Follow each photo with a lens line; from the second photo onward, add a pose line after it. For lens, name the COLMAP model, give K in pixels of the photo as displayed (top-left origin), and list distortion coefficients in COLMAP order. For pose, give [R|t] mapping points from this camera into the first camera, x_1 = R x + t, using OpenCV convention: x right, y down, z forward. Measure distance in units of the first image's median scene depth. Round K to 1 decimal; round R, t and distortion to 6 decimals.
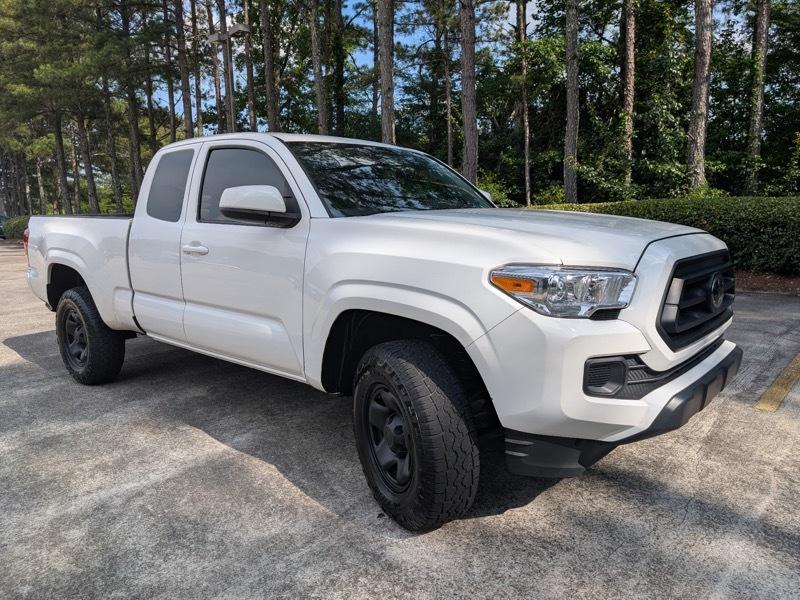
lens RADIAL K [[578.0, 0, 393.3], [0, 578.0, 301.6], [0, 0, 1]] dist [0.011778, -0.008508]
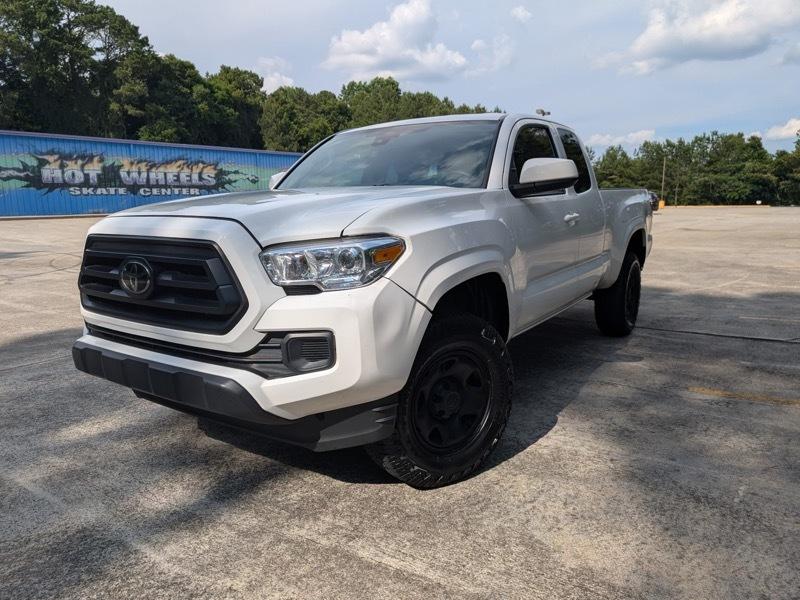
lens RADIAL K [[579.8, 0, 392.2], [0, 579.8, 304.2], [0, 0, 1]] dist [0.011591, -0.004704]
pose [[0.129774, 0.192327, -0.972712, 1.107791], [-0.145378, 0.974097, 0.173206, -0.143946], [0.980828, 0.118933, 0.154373, 0.914998]]
